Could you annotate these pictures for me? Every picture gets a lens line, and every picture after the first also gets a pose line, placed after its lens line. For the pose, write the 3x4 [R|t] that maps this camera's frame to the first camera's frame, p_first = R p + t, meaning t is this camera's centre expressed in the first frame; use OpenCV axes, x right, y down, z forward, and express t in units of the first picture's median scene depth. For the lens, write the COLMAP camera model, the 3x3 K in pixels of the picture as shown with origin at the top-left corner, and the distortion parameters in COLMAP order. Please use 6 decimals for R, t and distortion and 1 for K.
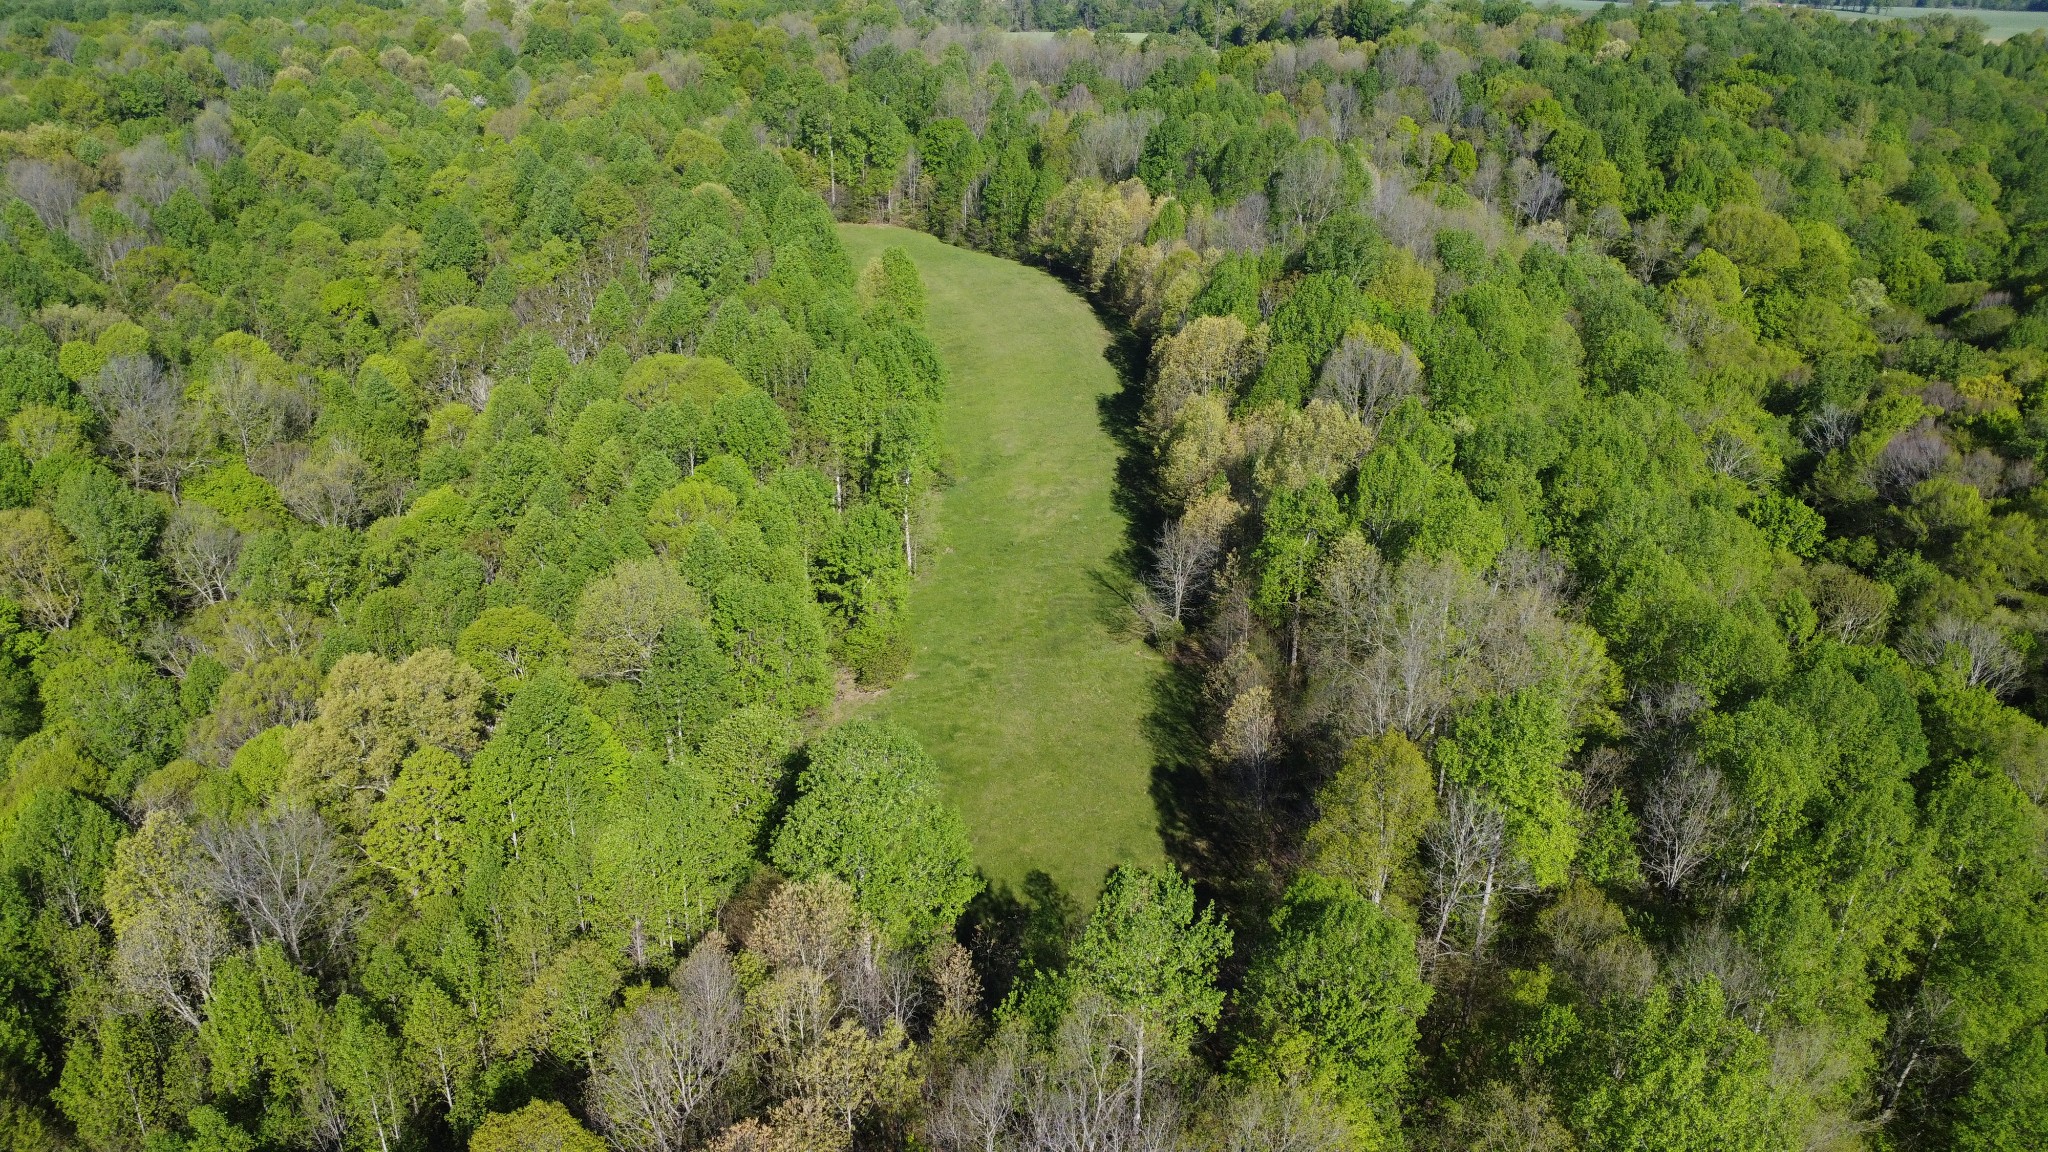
lens RADIAL K [[1482.0, 0, 1015.5], [0, 1482.0, 568.5], [0, 0, 1]] dist [-0.018052, -0.023241]
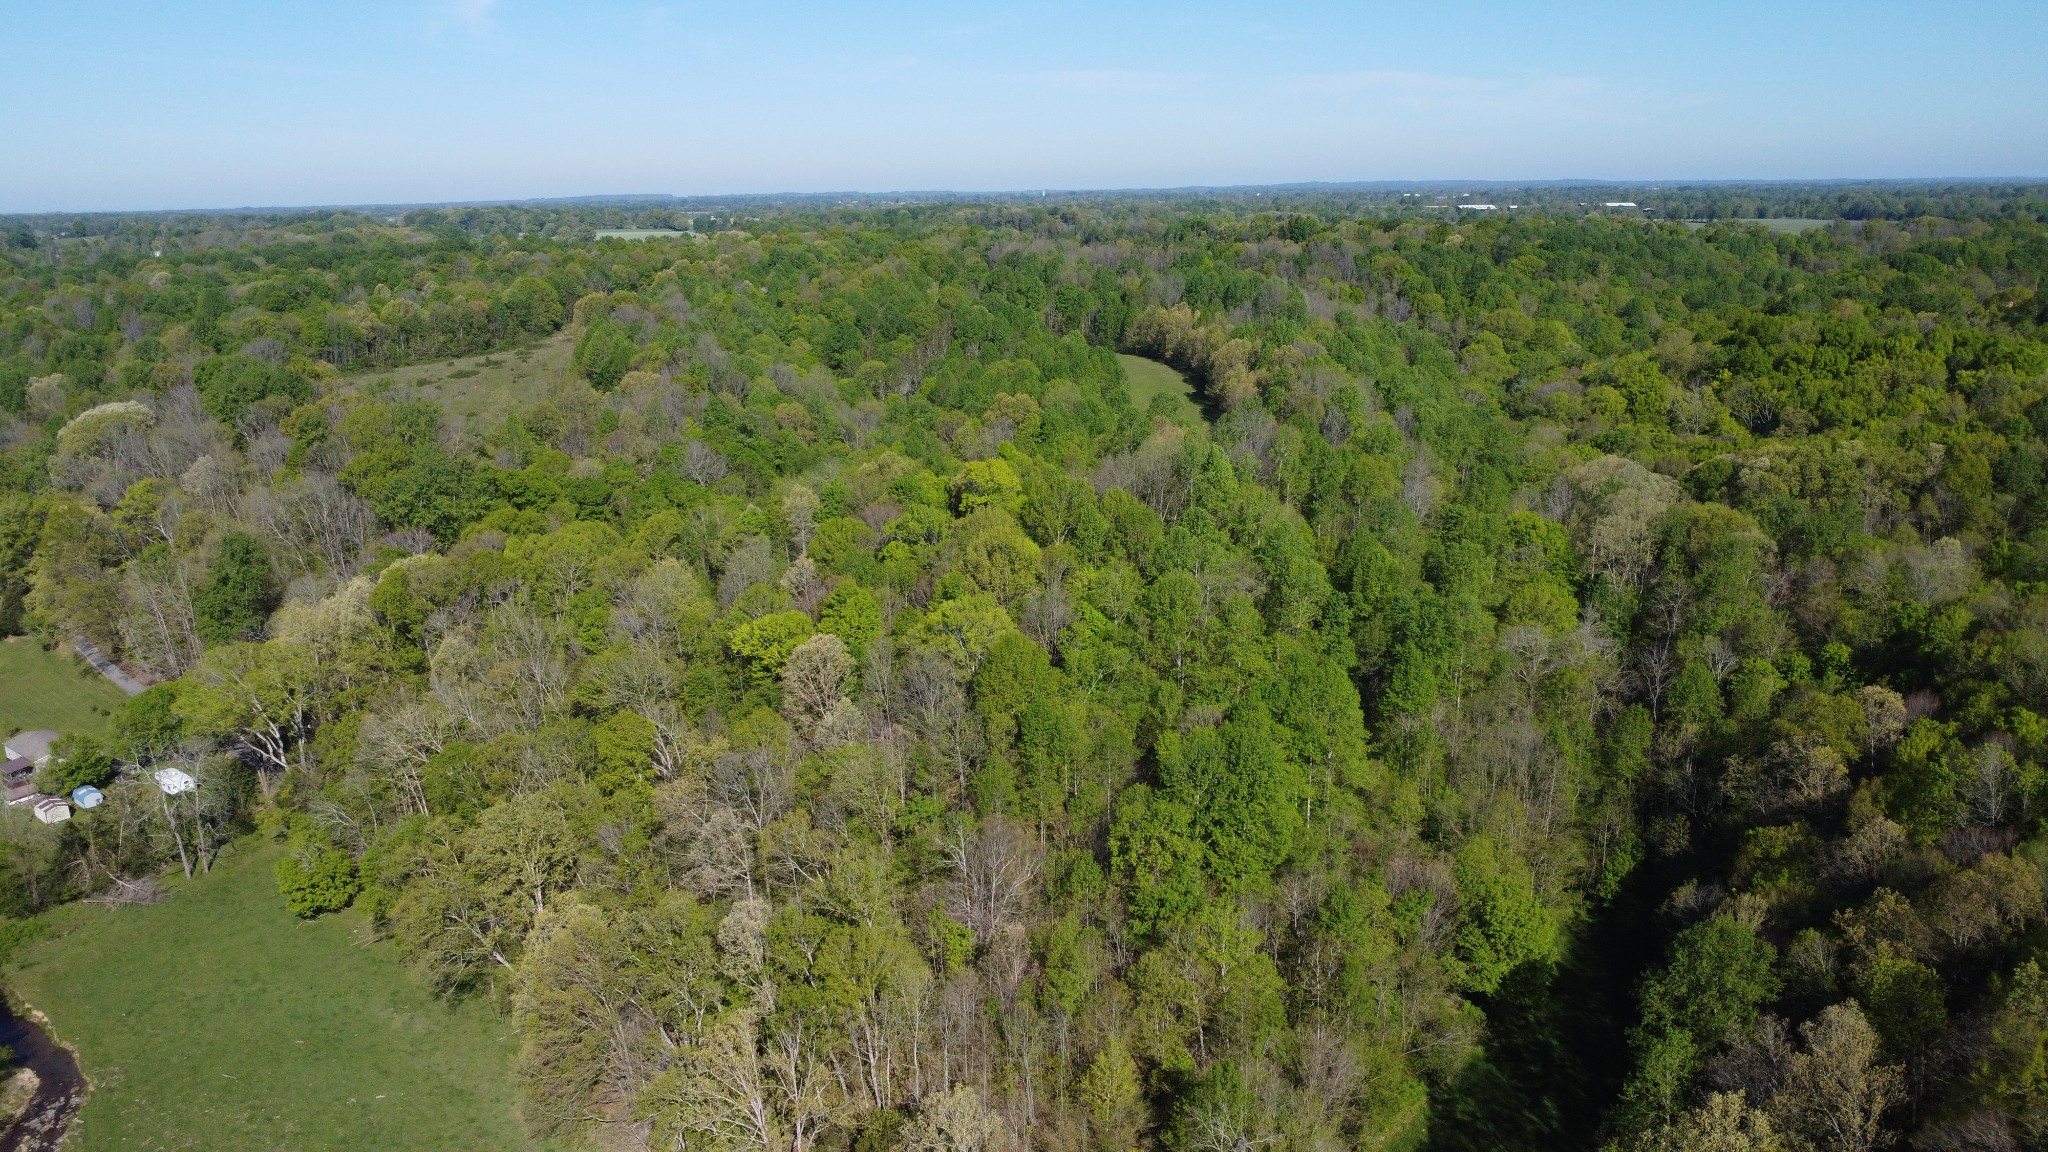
lens RADIAL K [[1482.0, 0, 1015.5], [0, 1482.0, 568.5], [0, 0, 1]] dist [-0.018052, -0.023241]
pose [[0.999169, -0.034700, 0.021369, -0.167915], [0.037548, 0.987704, -0.151760, 0.319663], [-0.015840, 0.152437, 0.988186, -0.748640]]
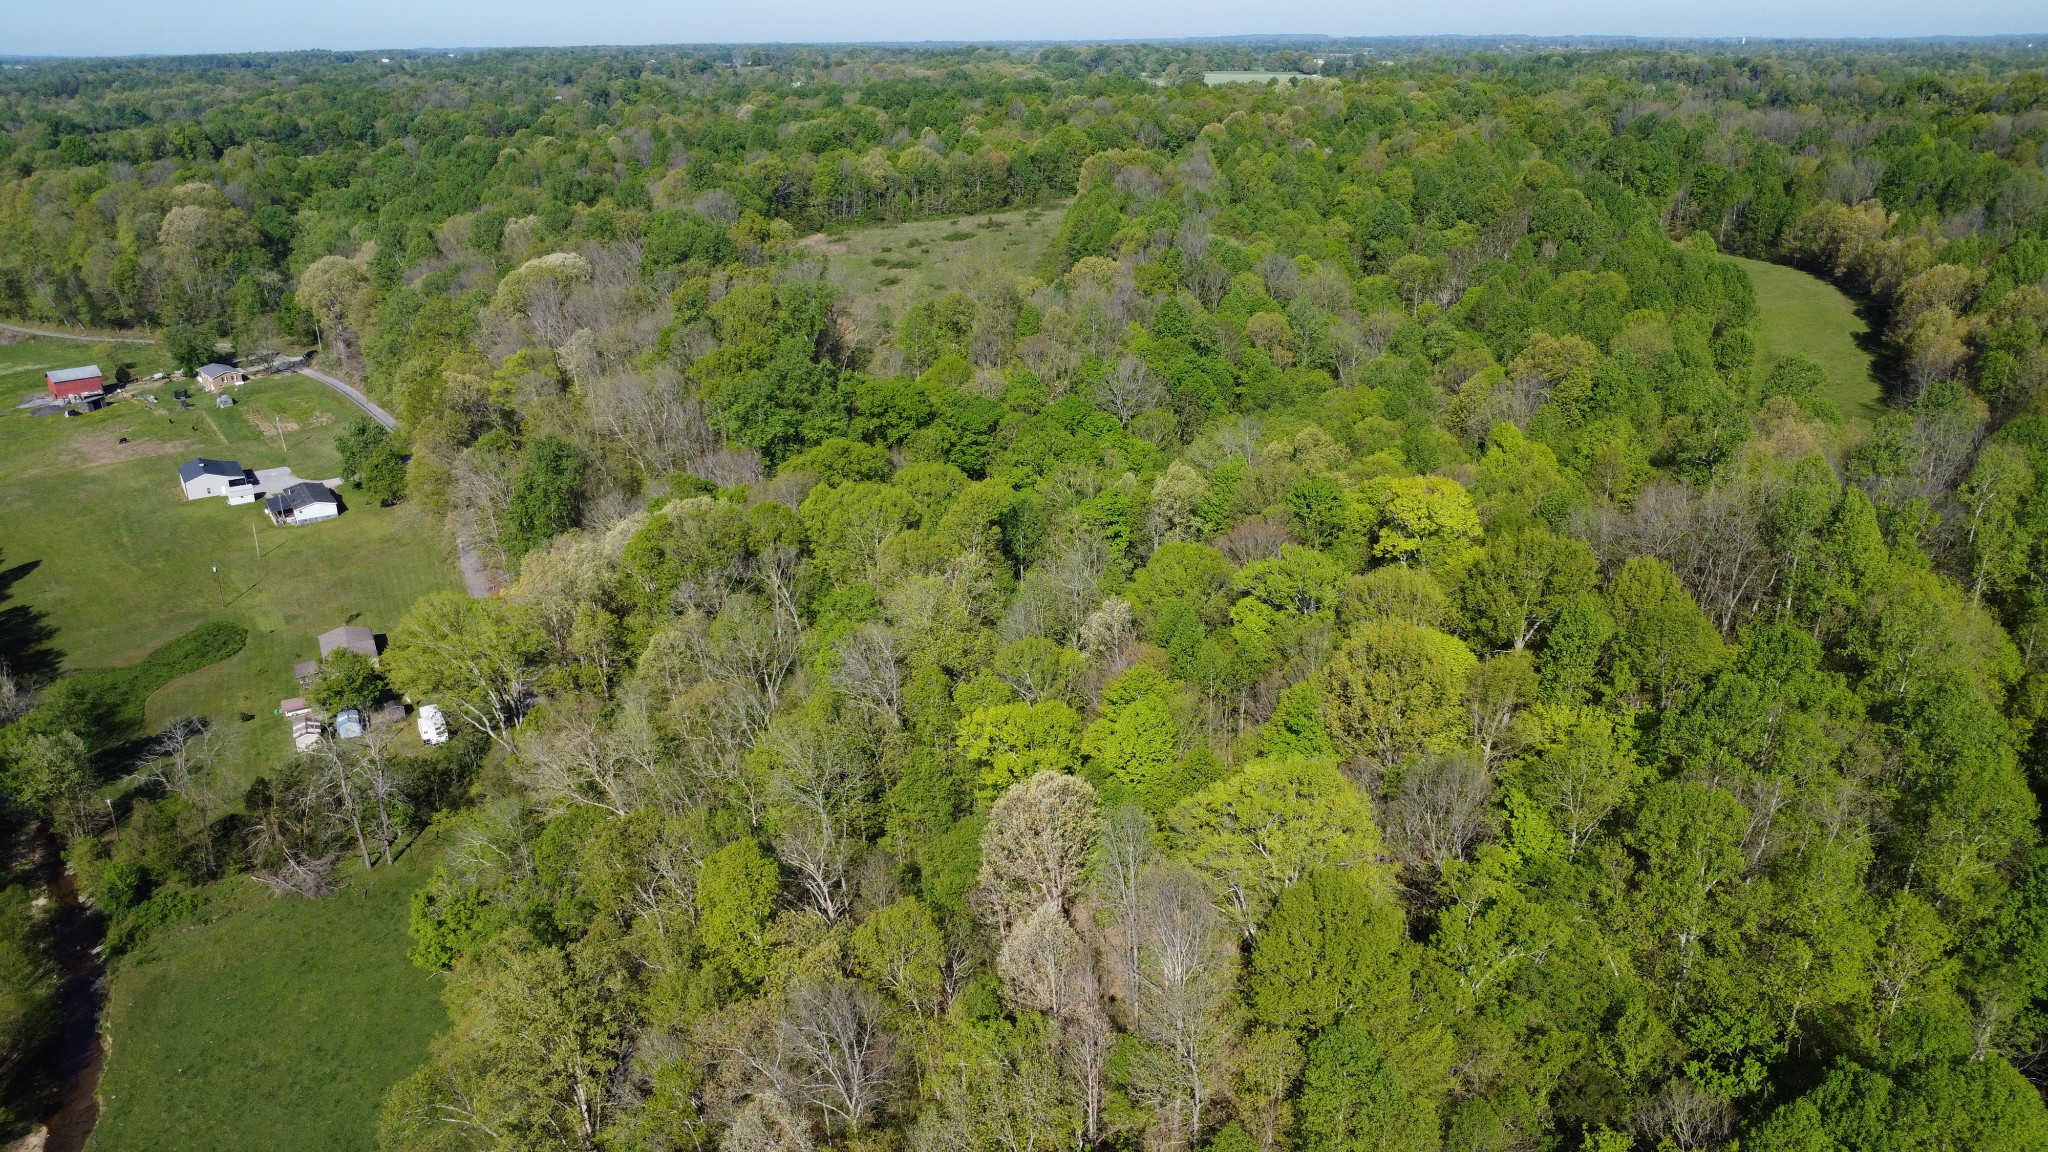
lens RADIAL K [[1482.0, 0, 1015.5], [0, 1482.0, 568.5], [0, 0, 1]] dist [-0.018052, -0.023241]
pose [[0.924106, 0.110359, -0.365854, -0.107961], [-0.132025, 0.990641, -0.034654, 0.203954], [0.358606, 0.080326, 0.930027, -0.470373]]
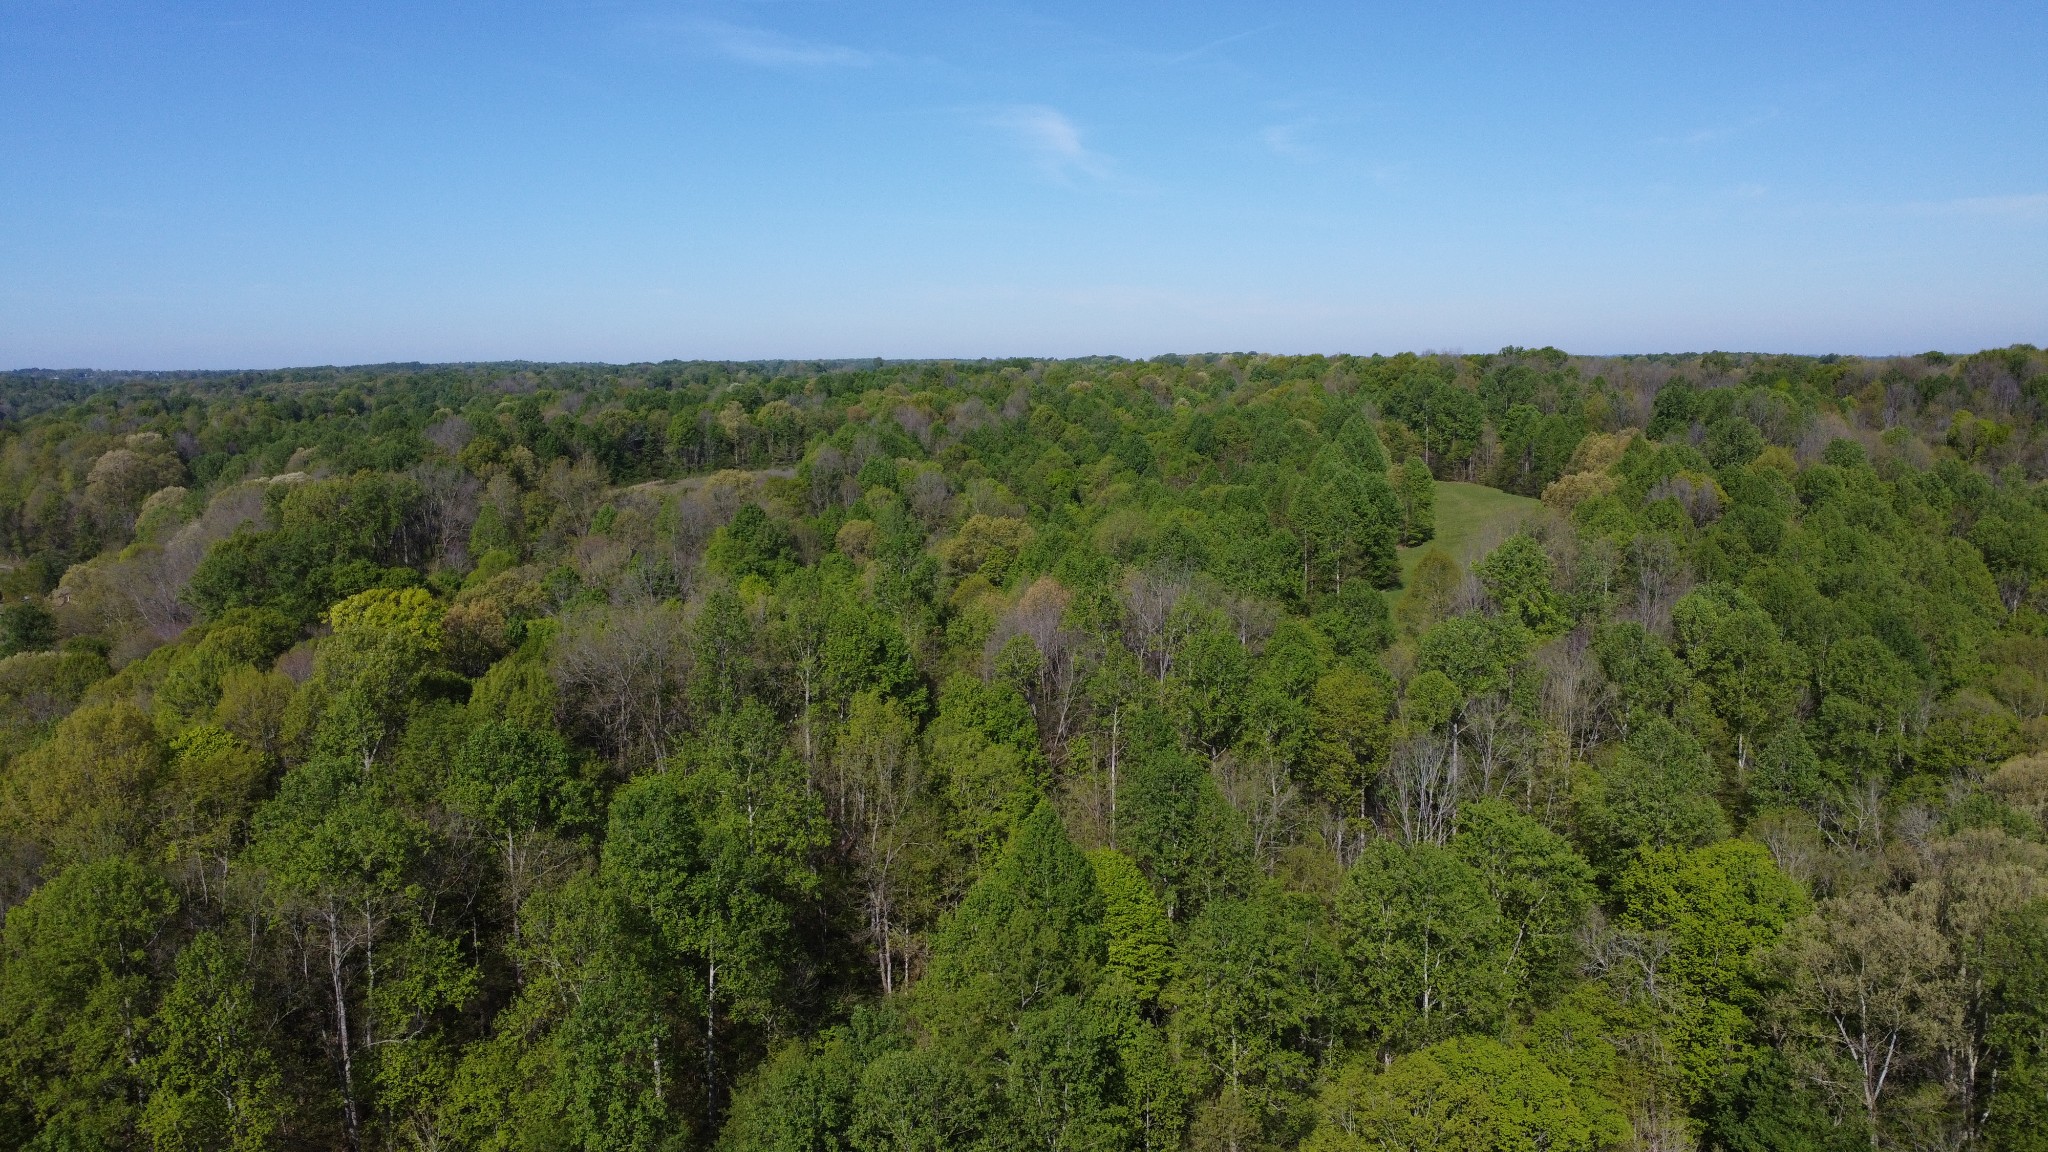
lens RADIAL K [[1482.0, 0, 1015.5], [0, 1482.0, 568.5], [0, 0, 1]] dist [-0.018052, -0.023241]
pose [[0.868952, 0.049117, -0.492452, 0.219564], [-0.177174, 0.959985, -0.216882, 0.197019], [0.462094, 0.275710, 0.842884, -0.255043]]
